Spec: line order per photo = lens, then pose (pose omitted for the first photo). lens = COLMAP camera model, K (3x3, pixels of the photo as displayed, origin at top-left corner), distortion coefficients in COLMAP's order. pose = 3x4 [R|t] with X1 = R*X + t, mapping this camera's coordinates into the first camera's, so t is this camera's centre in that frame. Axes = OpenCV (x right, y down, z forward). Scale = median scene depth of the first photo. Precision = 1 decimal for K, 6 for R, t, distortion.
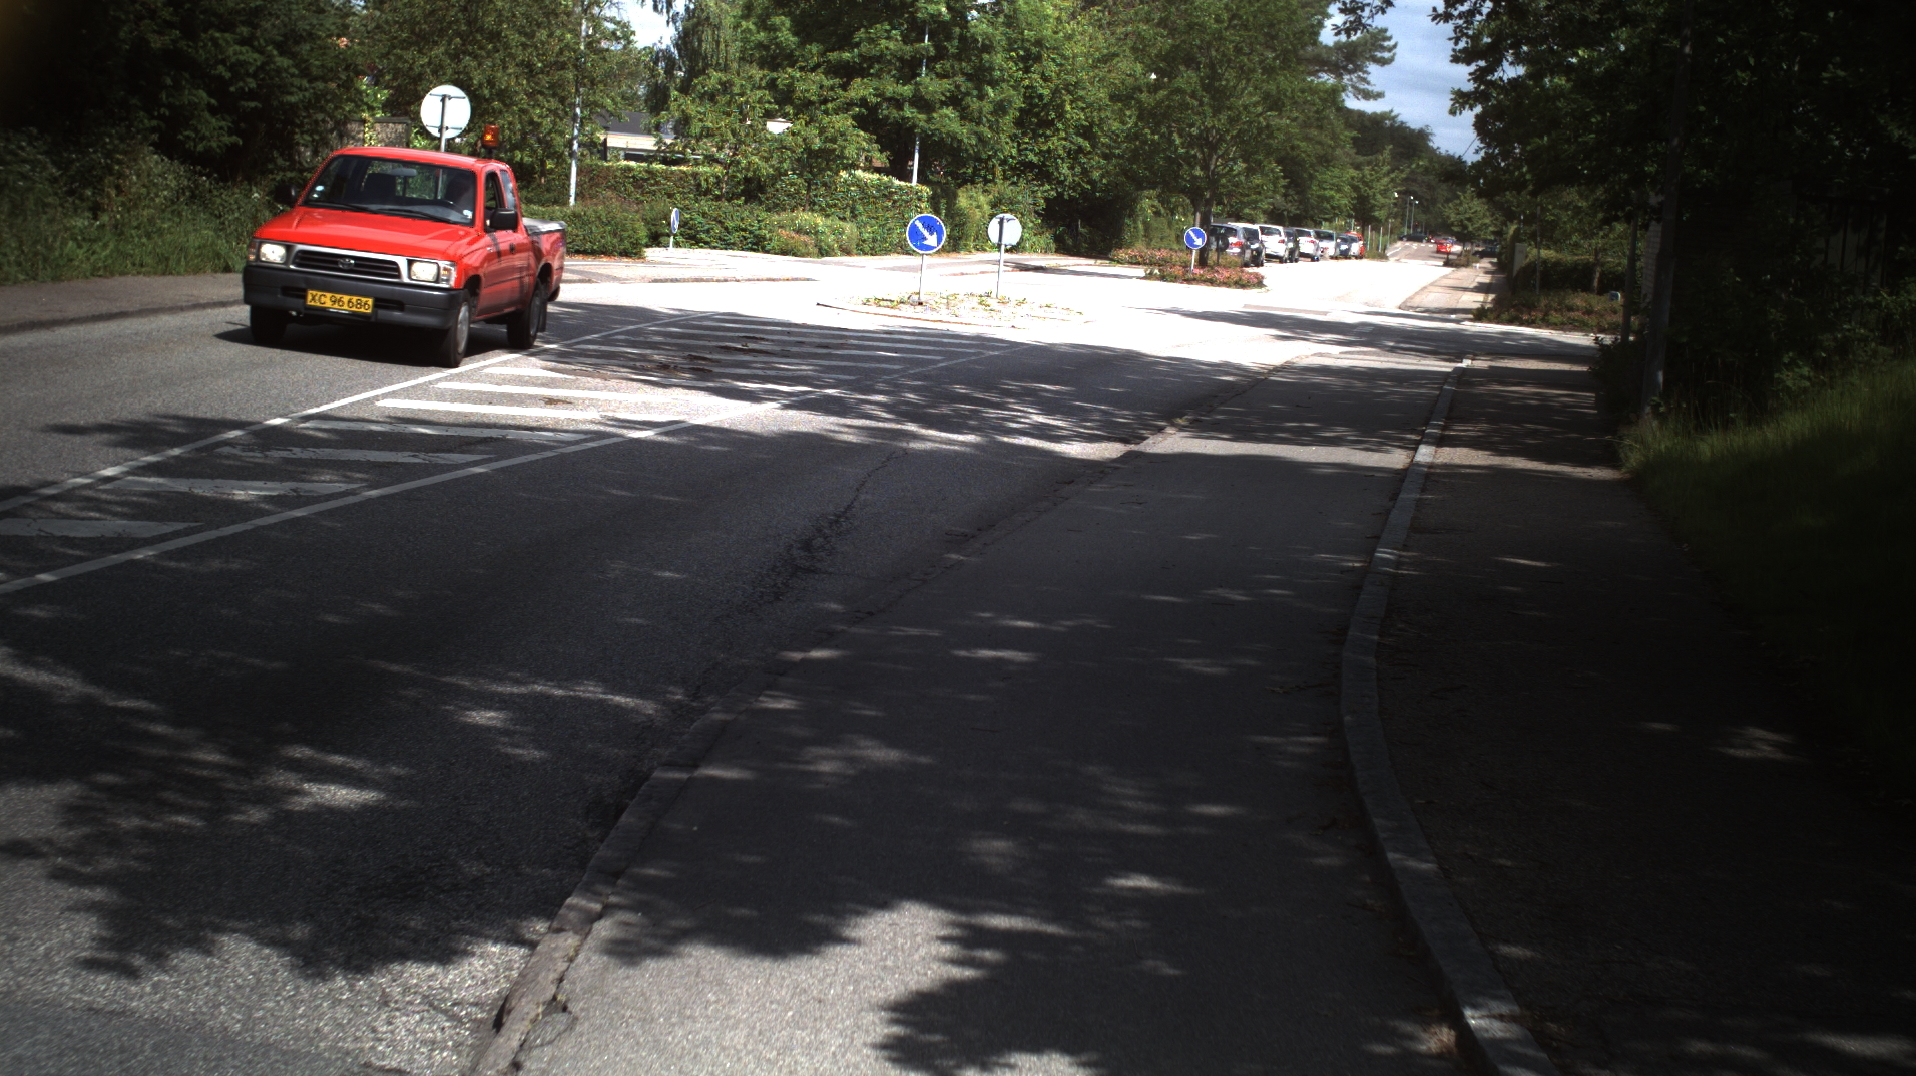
lens RADIAL K [[3602.2, 0, 958.0], [0, 3602.2, 538.0], [0, 0, 1]] dist [-0.299051, 0.511675]
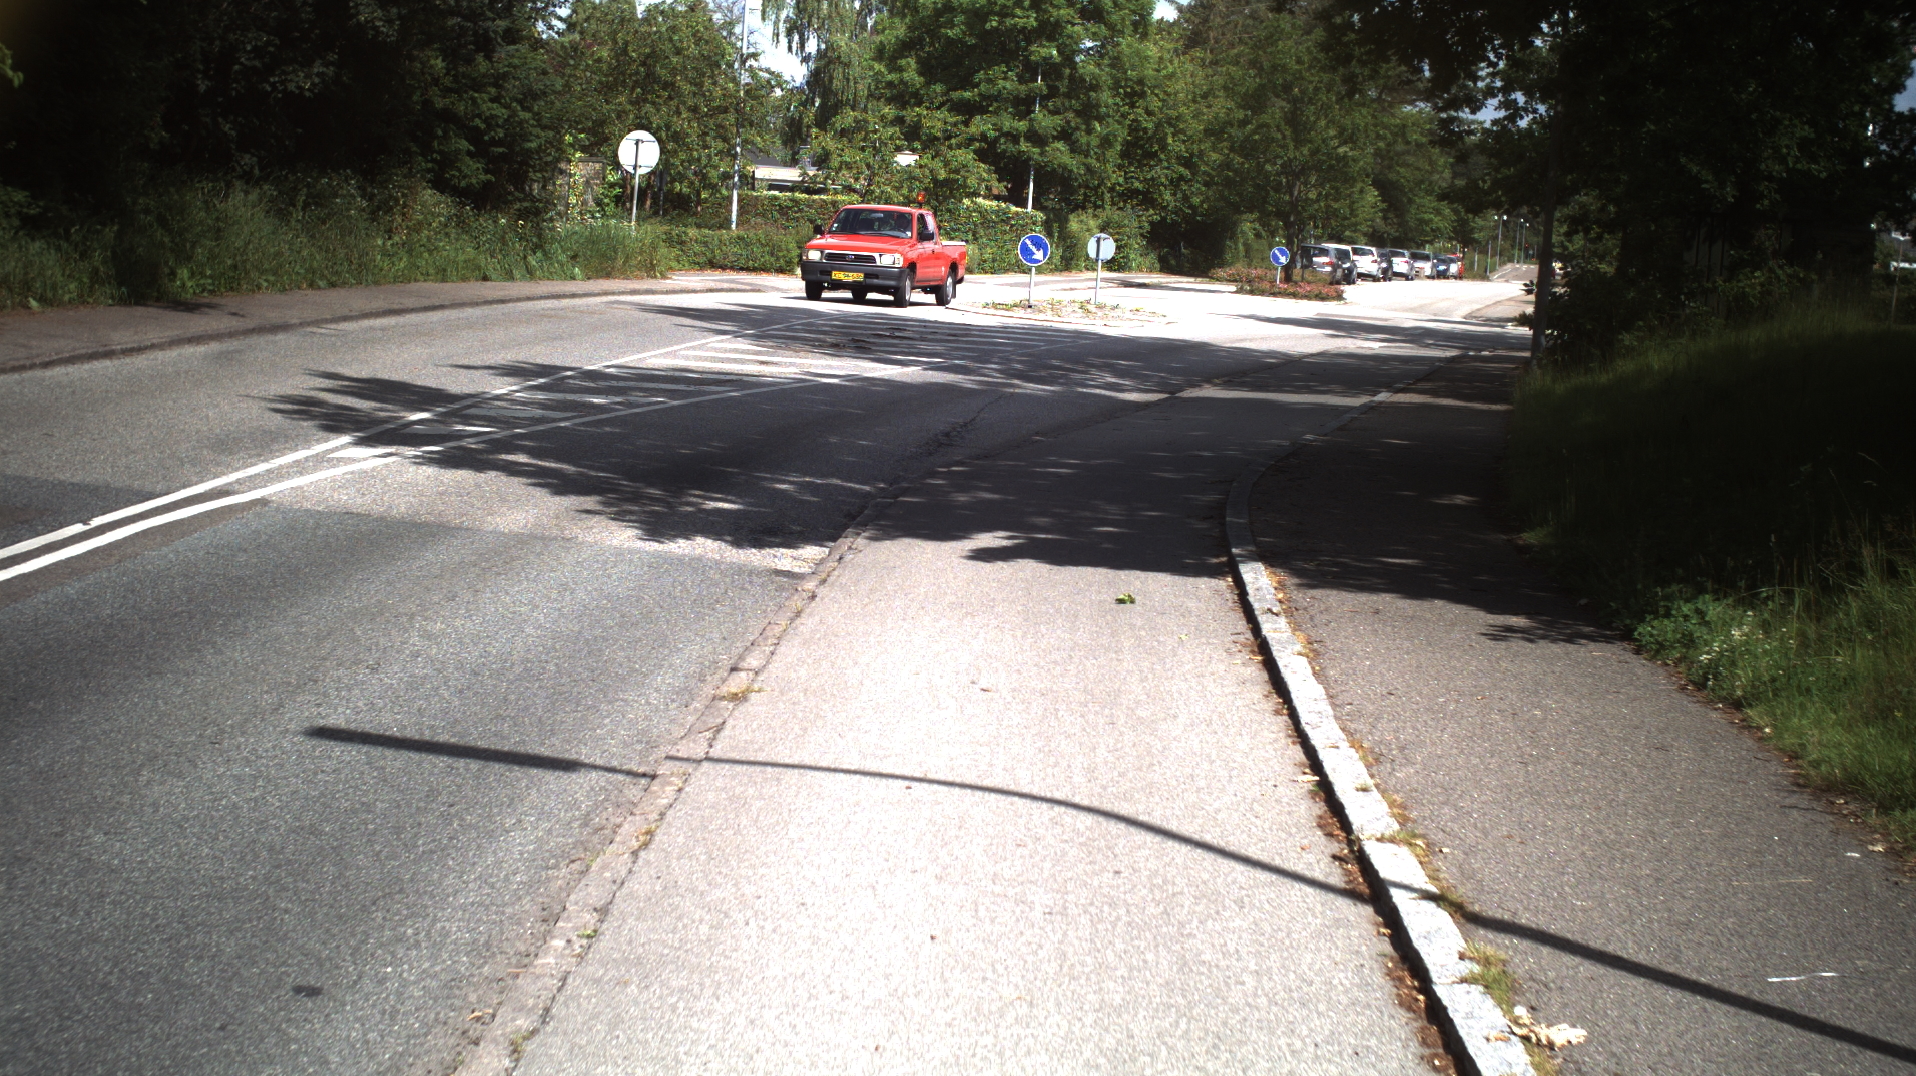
lens RADIAL K [[3602.2, 0, 958.0], [0, 3602.2, 538.0], [0, 0, 1]] dist [-0.299051, 0.511675]
pose [[0.999398, -0.005364, -0.034285, 0.003506], [0.005109, 0.999959, -0.007525, 0.012019], [0.034324, 0.007345, 0.999384, -0.119105]]
